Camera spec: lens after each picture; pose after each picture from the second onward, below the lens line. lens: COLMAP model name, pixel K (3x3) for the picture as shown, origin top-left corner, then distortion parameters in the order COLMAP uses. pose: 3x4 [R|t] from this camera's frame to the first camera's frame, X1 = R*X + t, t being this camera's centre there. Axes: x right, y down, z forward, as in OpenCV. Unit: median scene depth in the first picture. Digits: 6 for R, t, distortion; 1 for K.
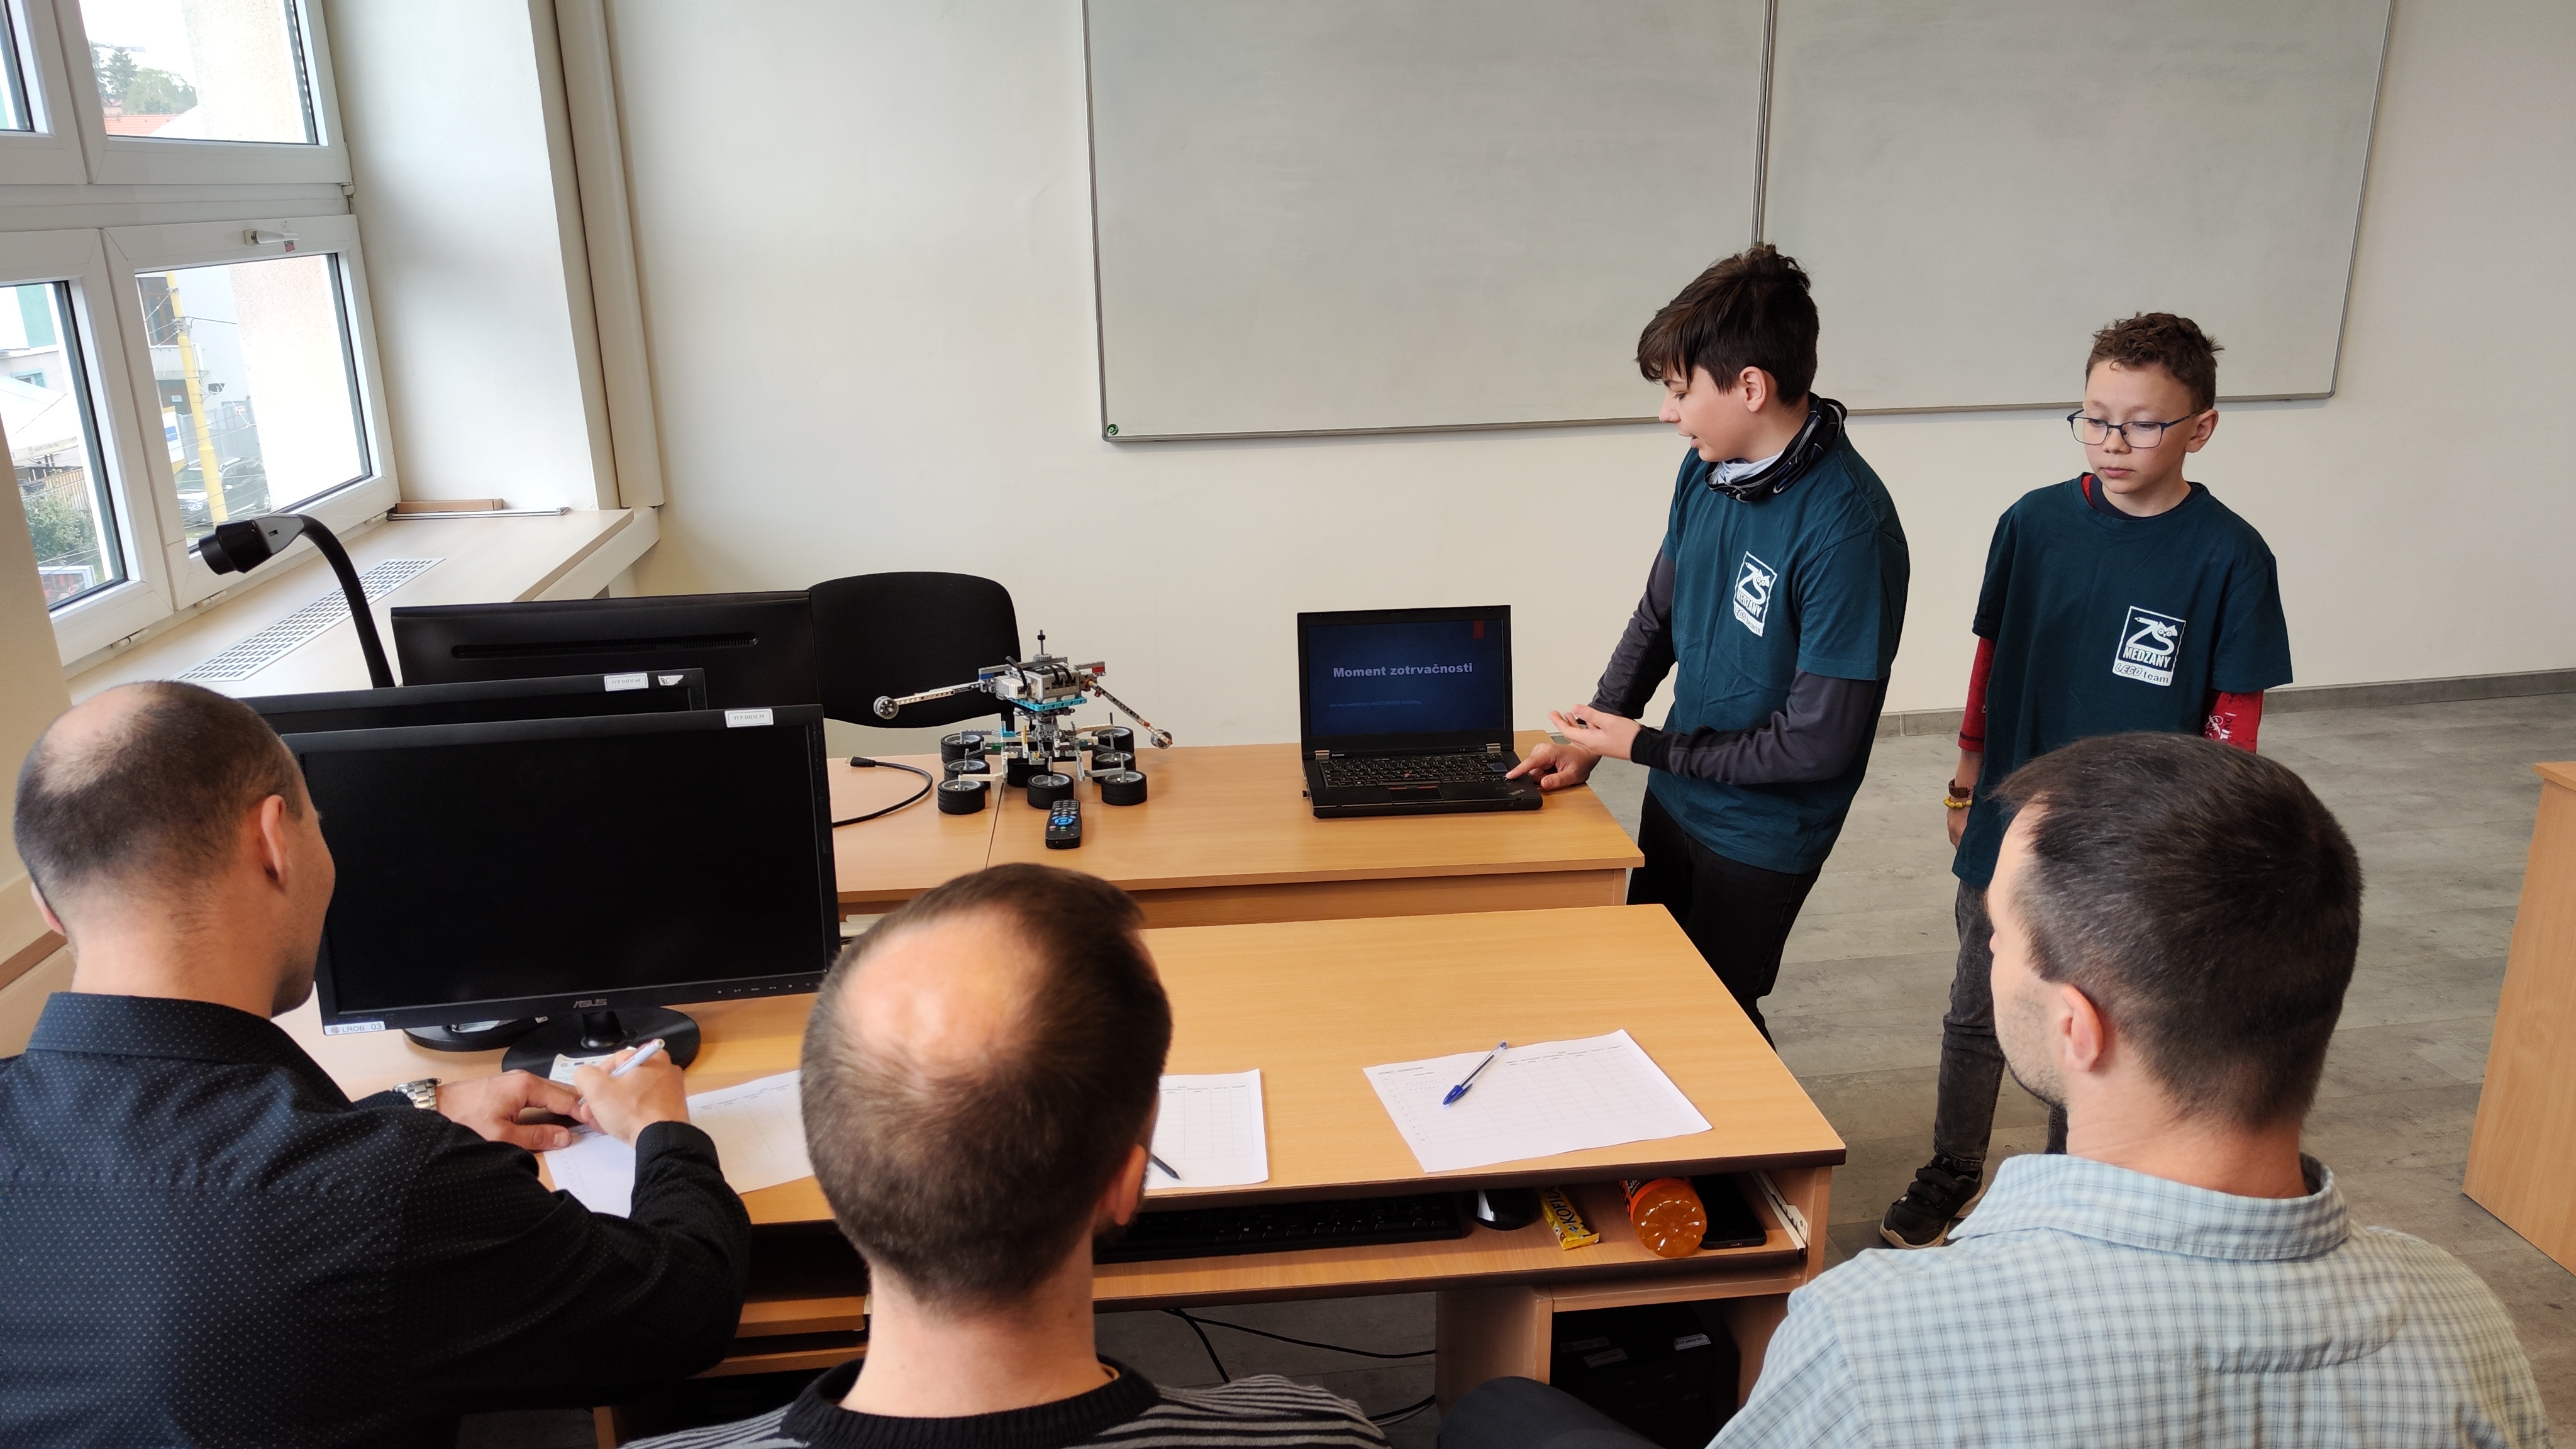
lens RADIAL K [[1830.2, 0, 1309.5], [0, 1830.2, 730.7], [0, 0, 1]] dist [0.026660, -0.017484]
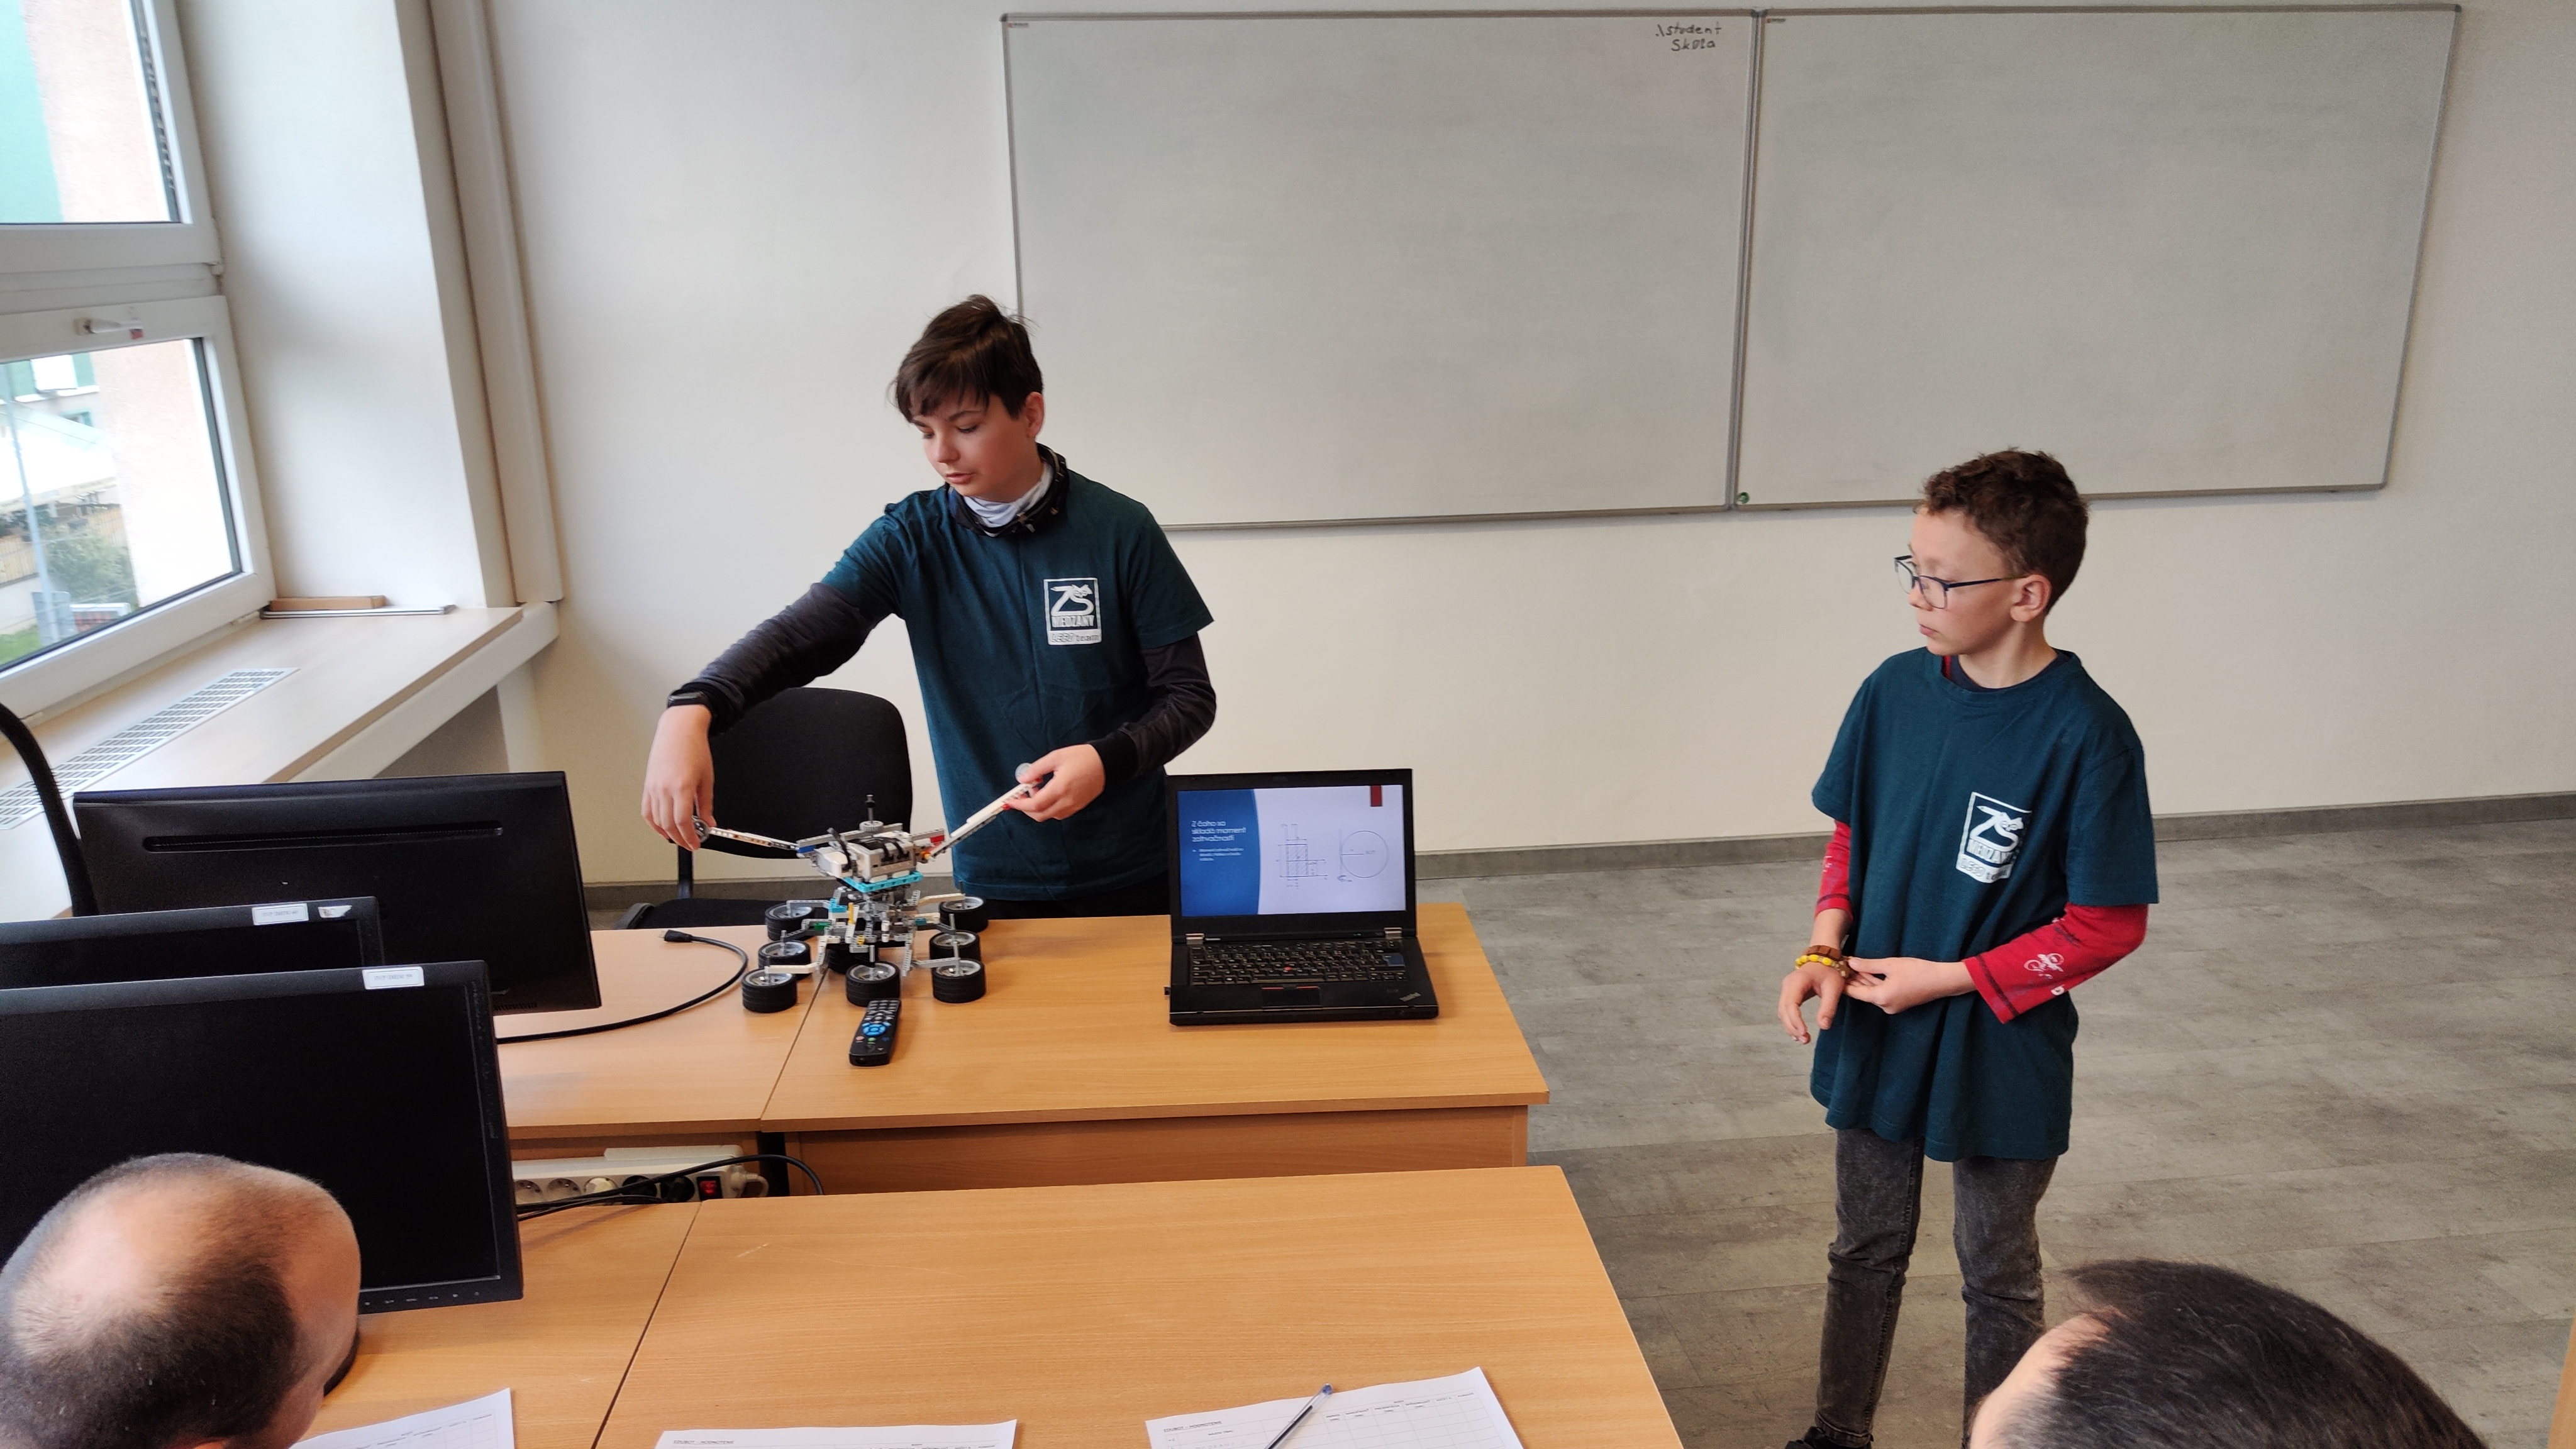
lens RADIAL K [[1830.2, 0, 1272.9], [0, 1830.2, 729.5], [0, 0, 1]] dist [0.026660, -0.017484]
pose [[0.999258, 0.008500, -0.037560, 0.073793], [-0.009213, 0.999780, -0.018830, -0.068179], [0.037391, 0.019162, 0.999117, 0.128054]]
